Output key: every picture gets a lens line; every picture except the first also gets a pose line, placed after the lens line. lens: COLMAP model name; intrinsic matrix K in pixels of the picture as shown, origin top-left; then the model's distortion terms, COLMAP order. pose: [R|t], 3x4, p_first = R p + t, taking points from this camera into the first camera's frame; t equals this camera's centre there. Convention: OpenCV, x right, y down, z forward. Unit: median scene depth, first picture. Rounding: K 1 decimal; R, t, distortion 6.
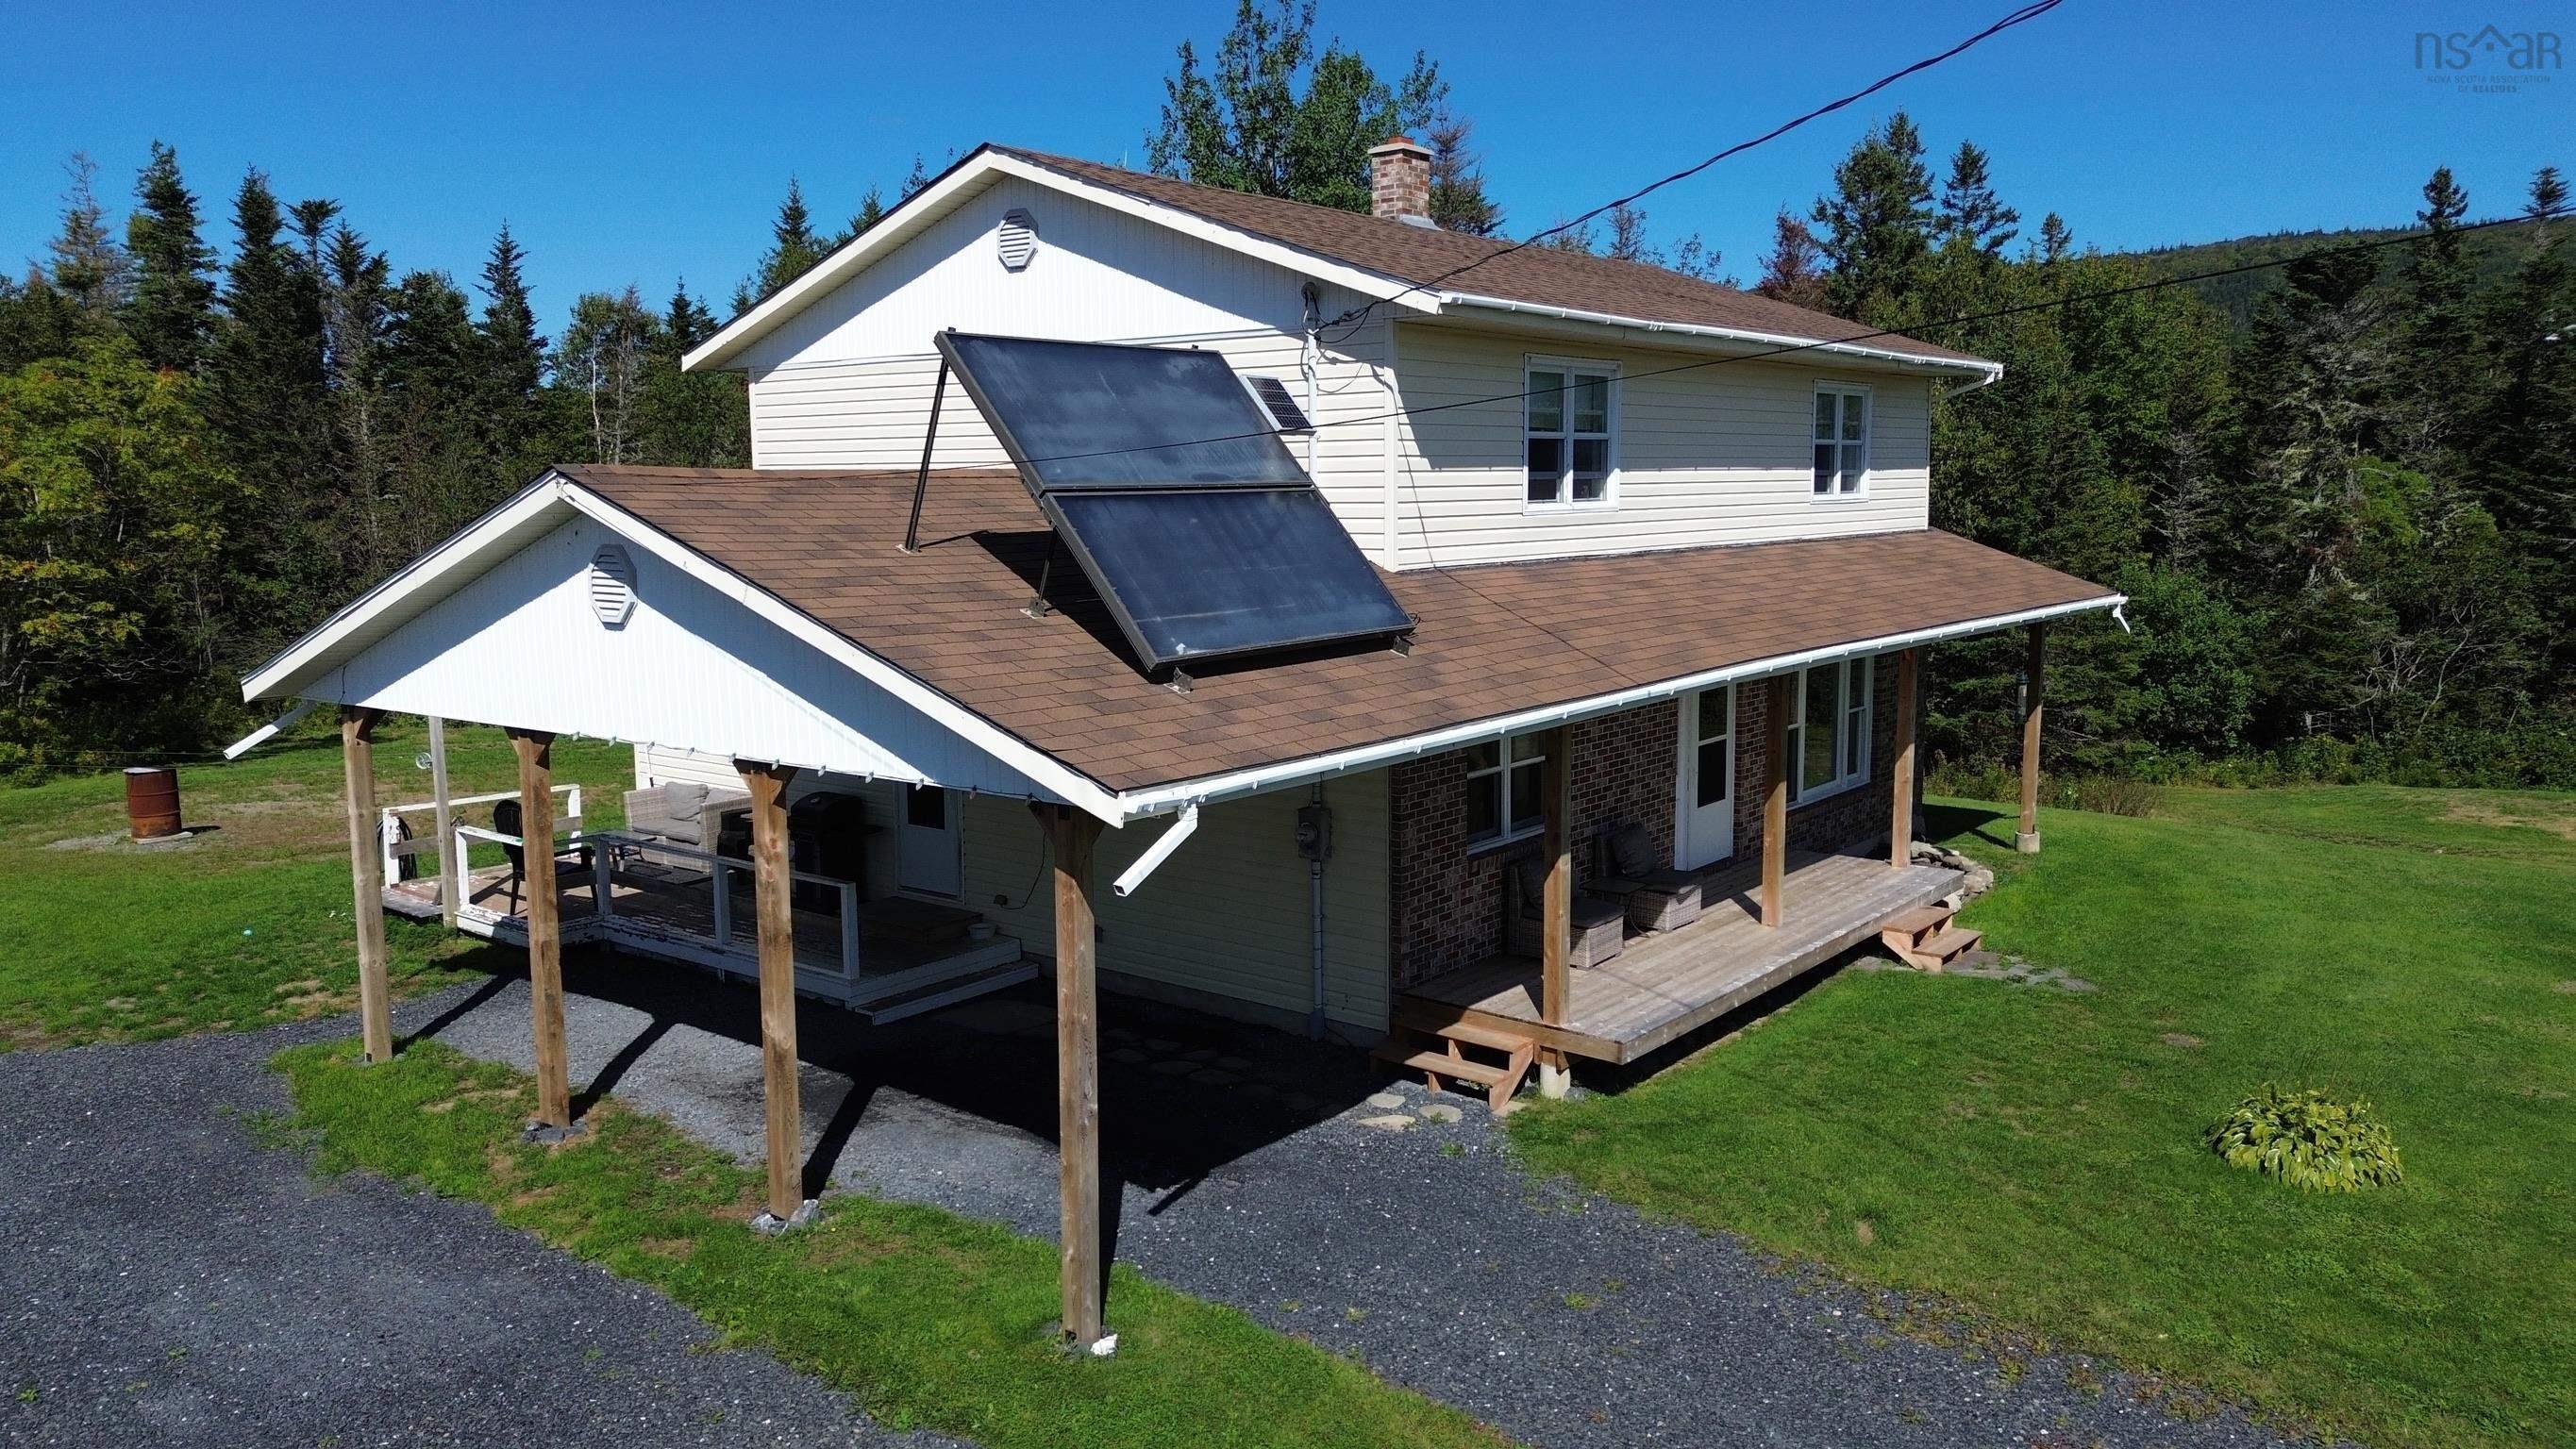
lens RADIAL K [[1819.0, 0, 1286.9], [0, 1819.0, 700.6], [0, 0, 1]] dist [0.077056, -0.085574]
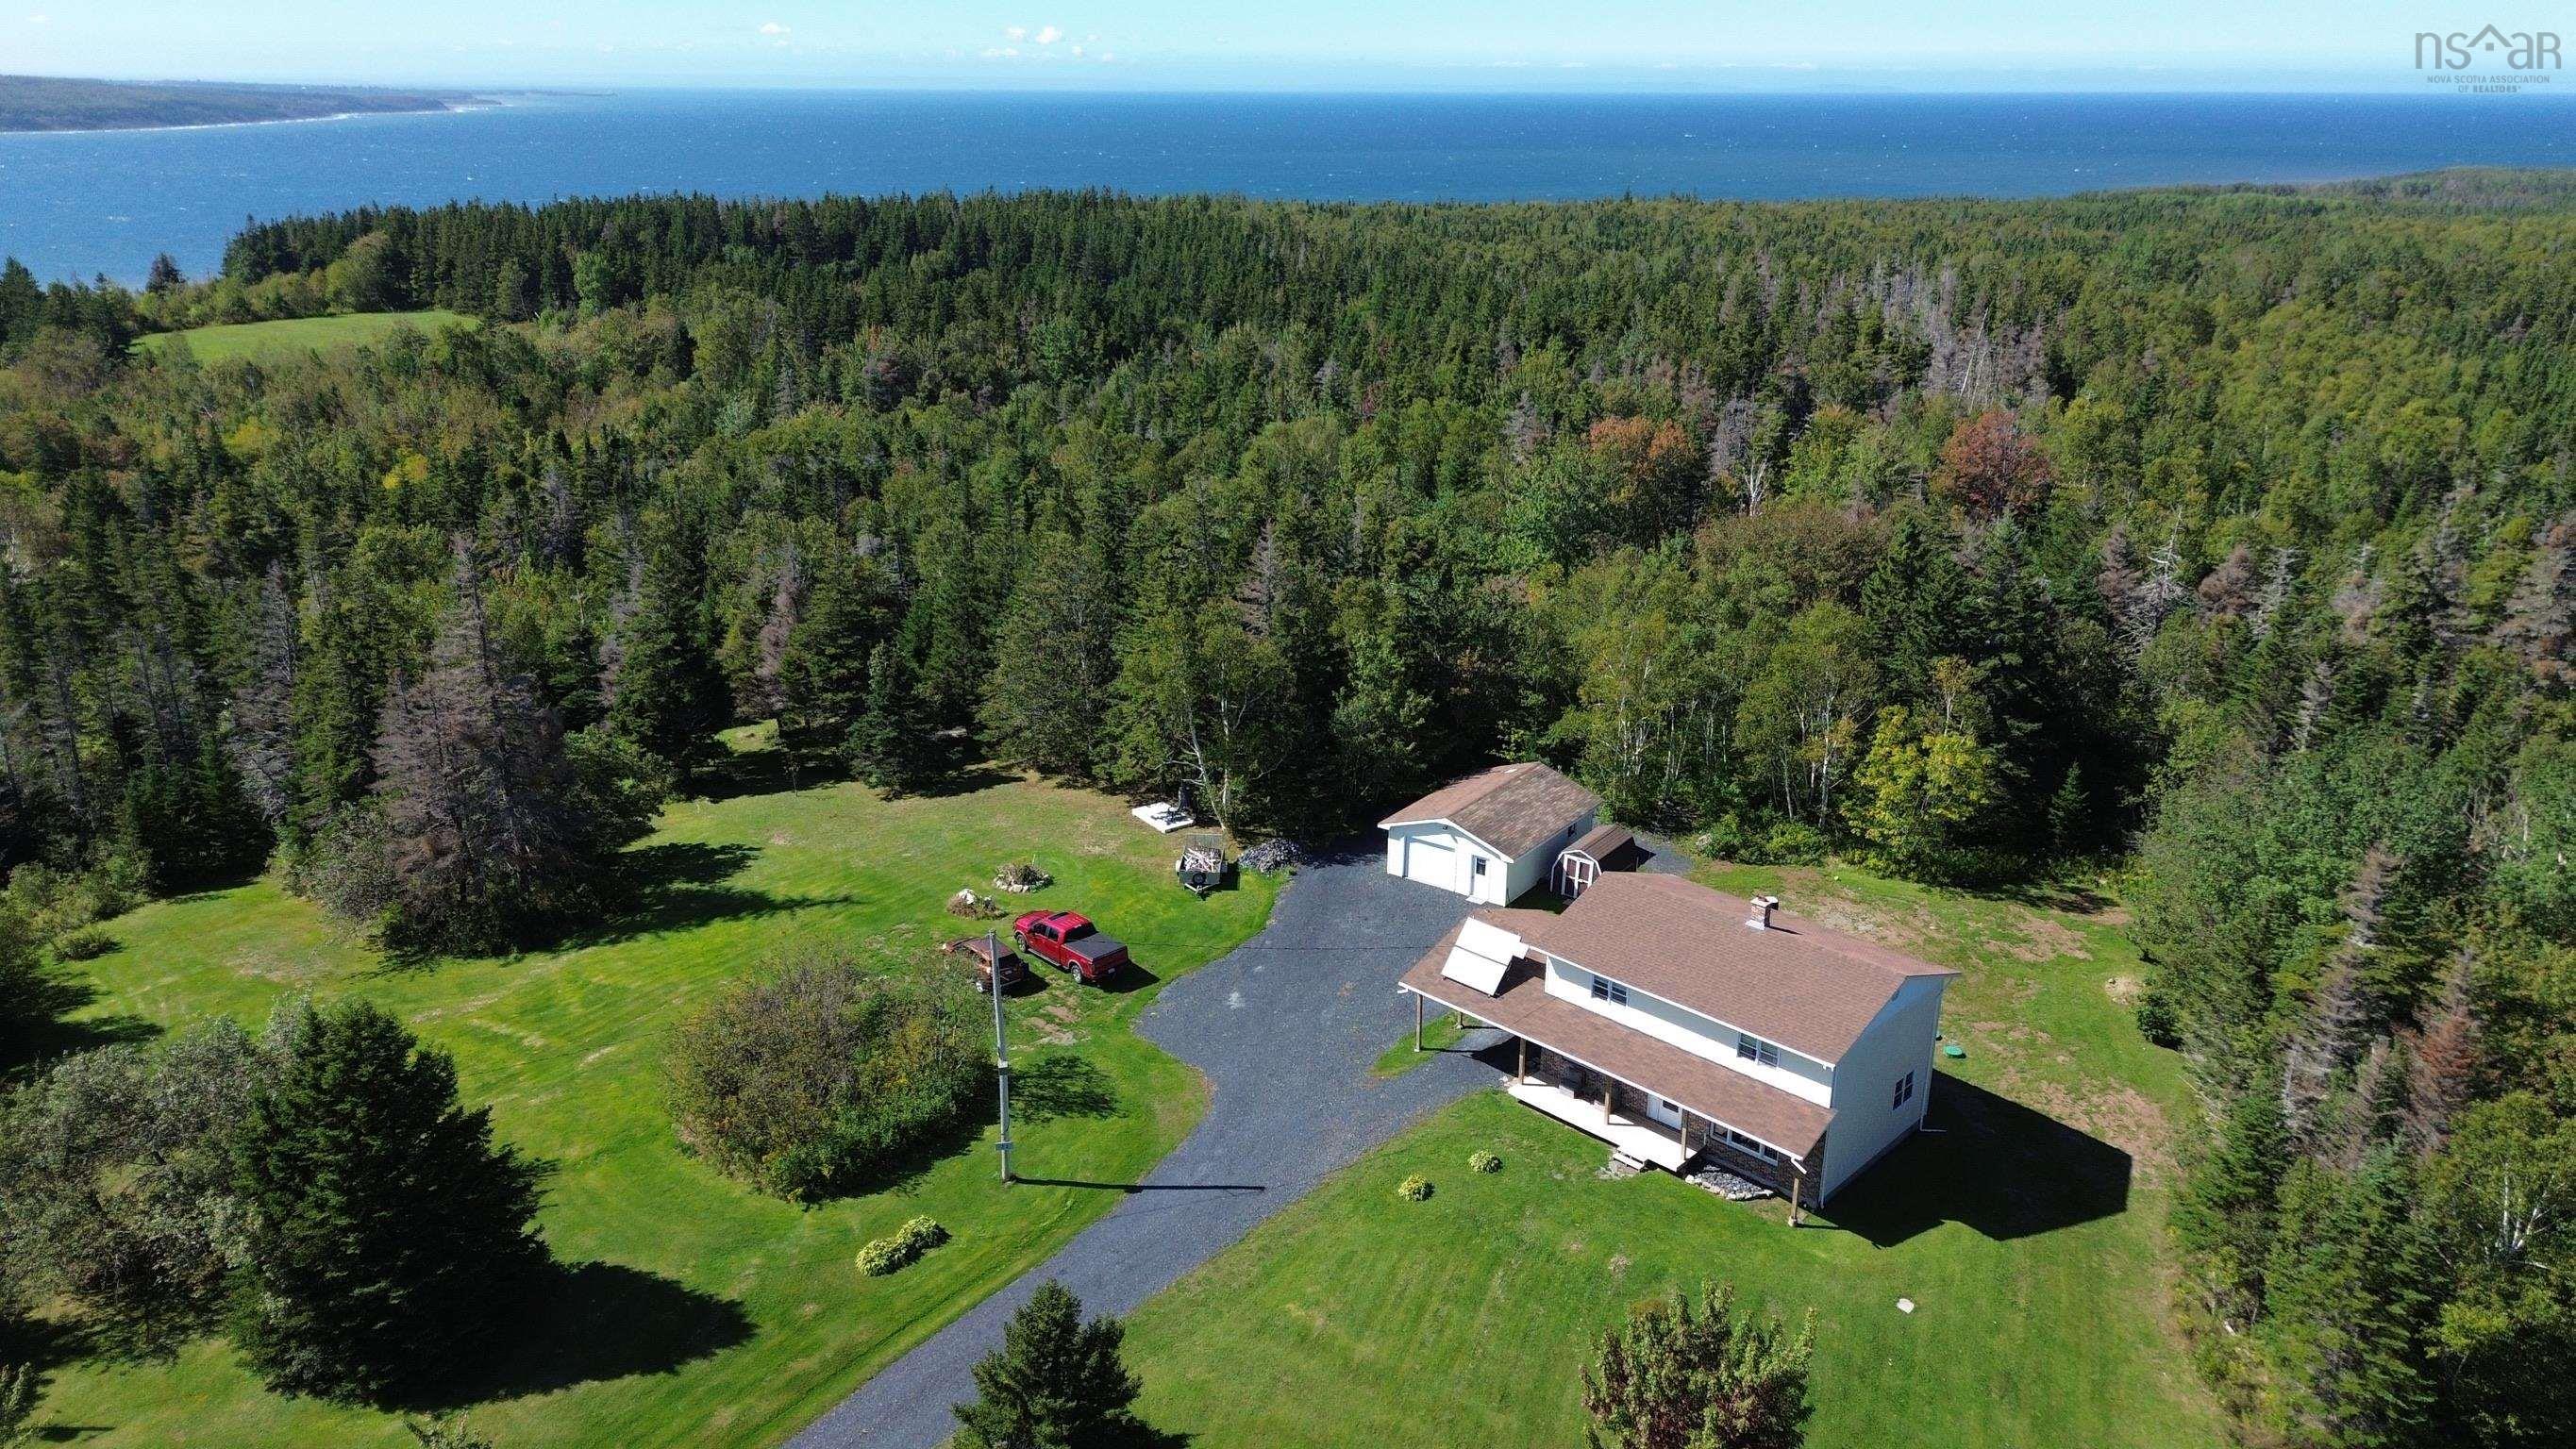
lens RADIAL K [[1819.0, 0, 1286.5], [0, 1819.0, 713.1], [0, 0, 1]] dist [0.077056, -0.085574]
pose [[-0.094590, 0.332623, -0.938304, 4.051912], [-0.124325, 0.931204, 0.342640, -2.138451], [0.987723, 0.149065, -0.046729, 0.383594]]
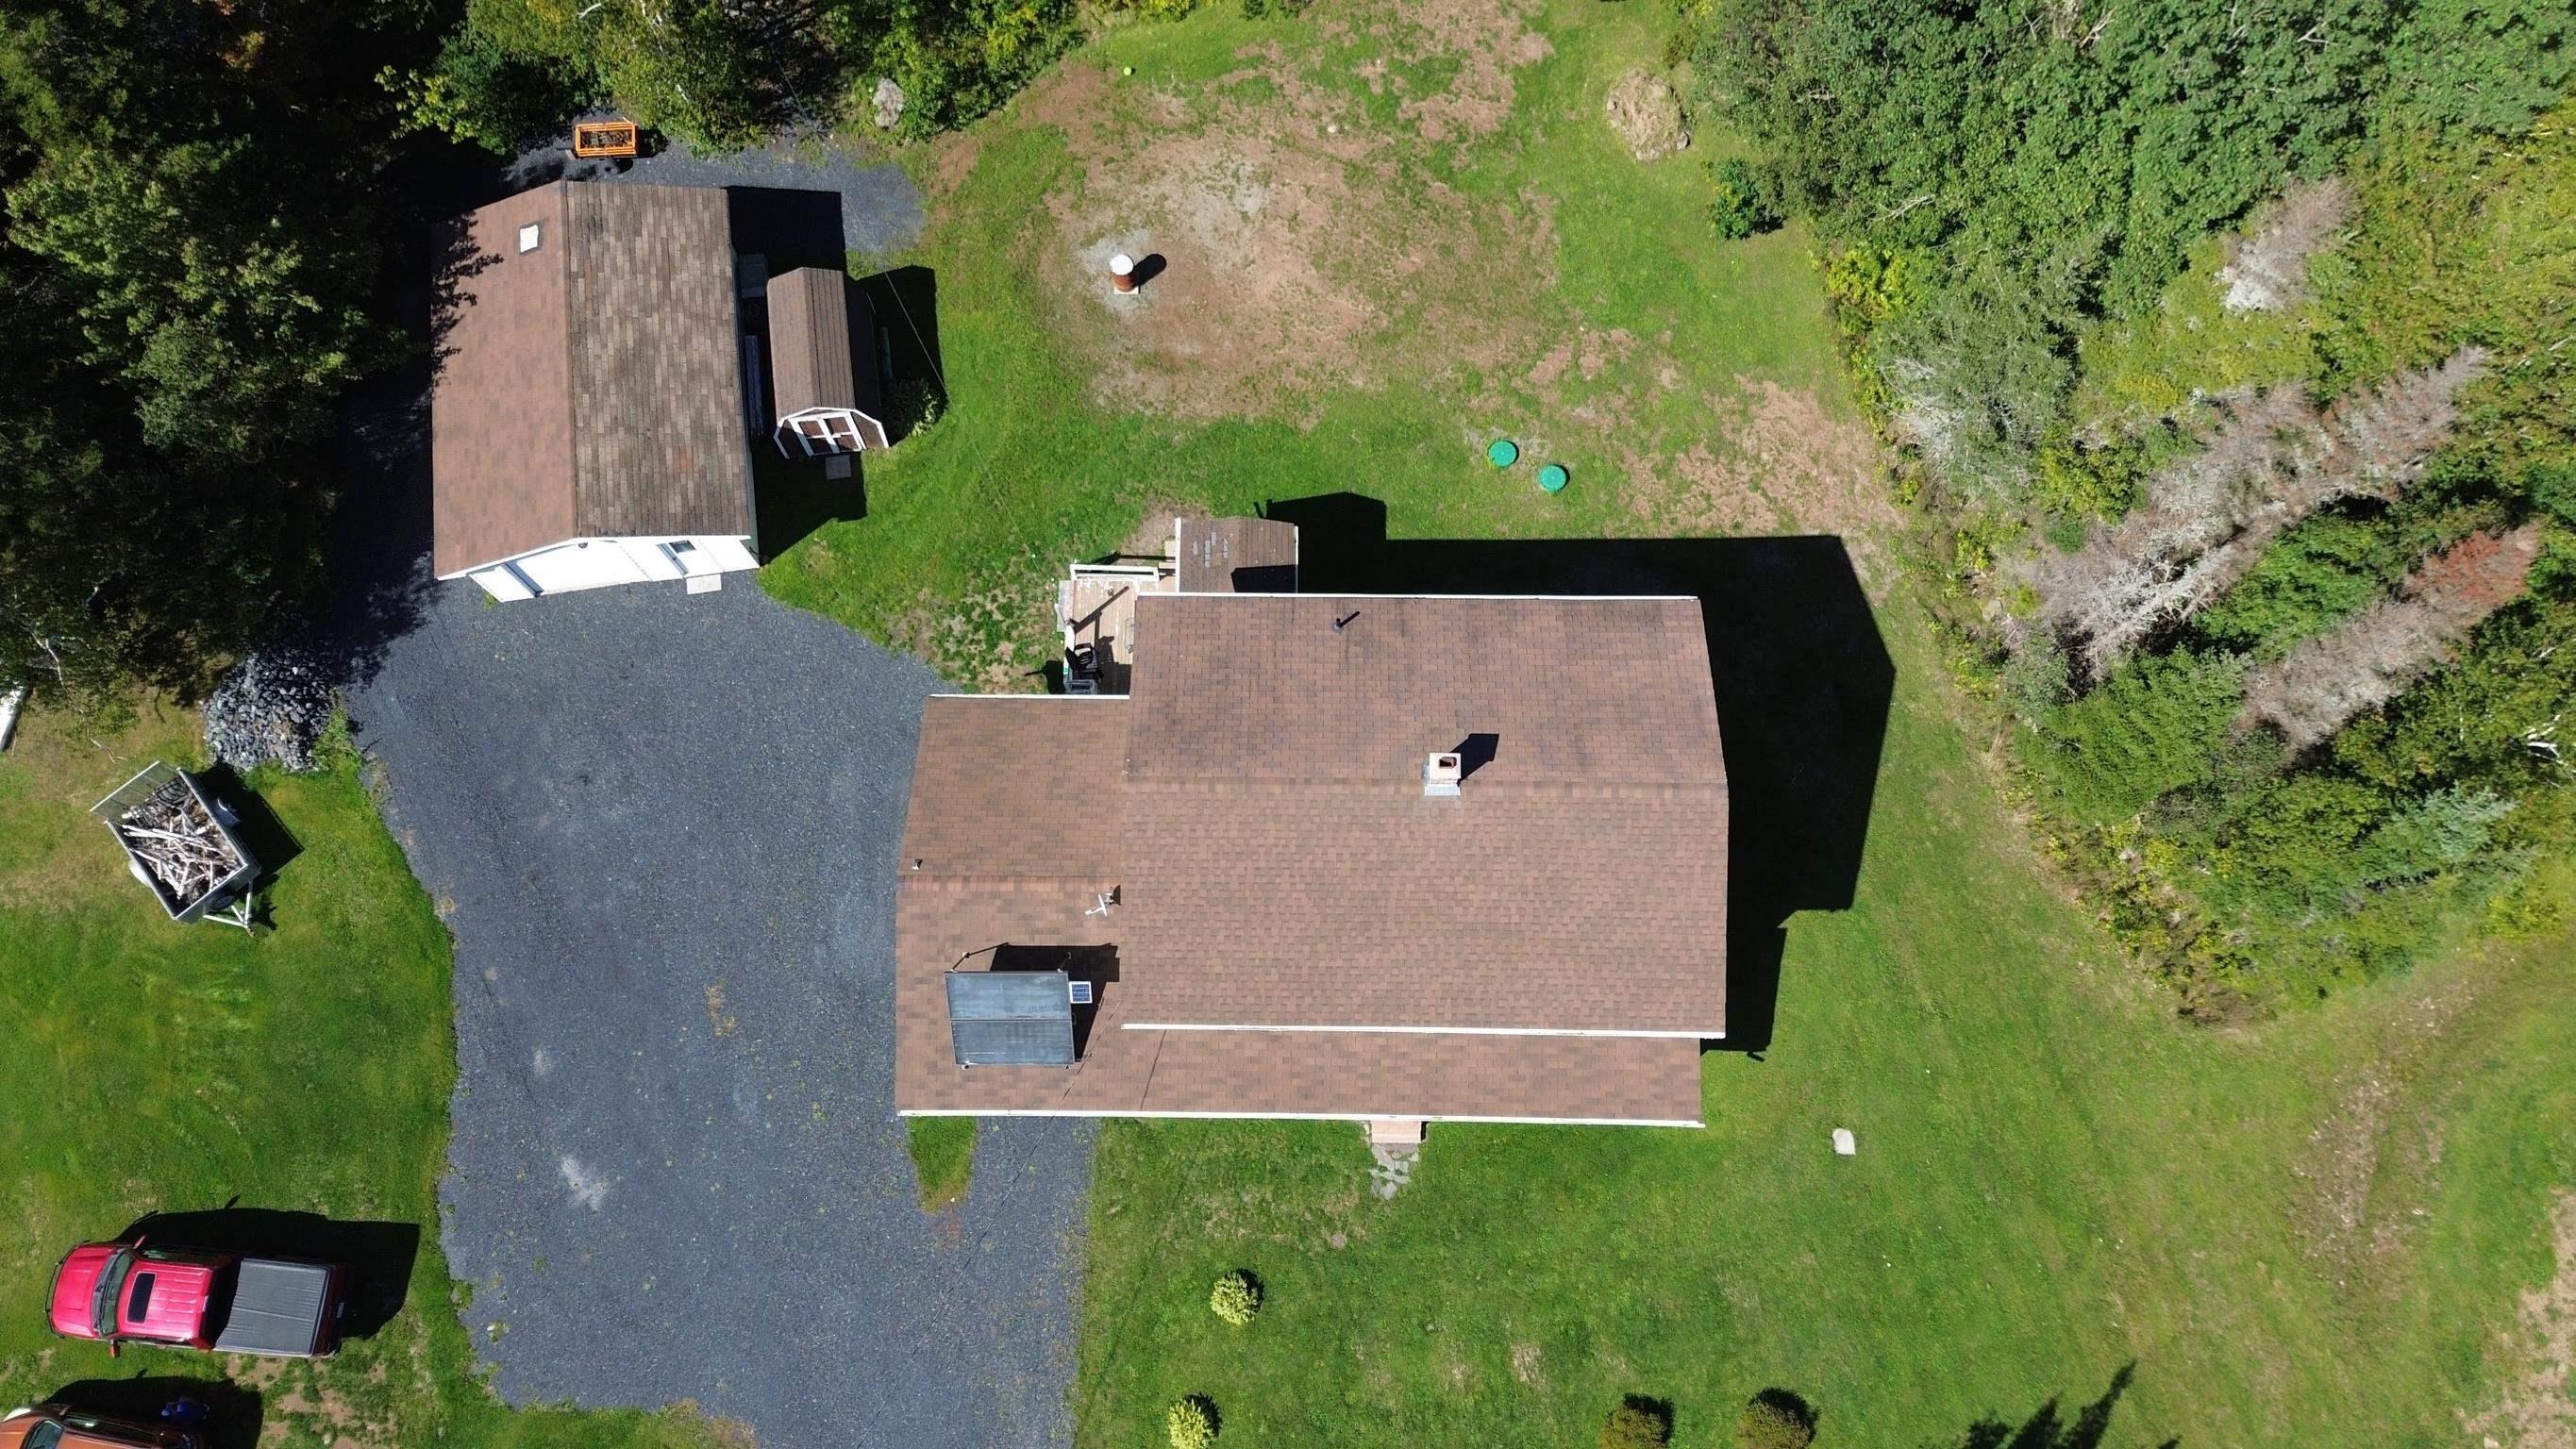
lens RADIAL K [[1819.0, 0, 1284.9], [0, 1819.0, 698.4], [0, 0, 1]] dist [0.077056, -0.085574]
pose [[0.613067, 0.758253, -0.221813, 0.406586], [-0.088346, 0.344803, 0.934508, -2.596182], [0.785076, -0.553320, 0.278376, 0.585052]]
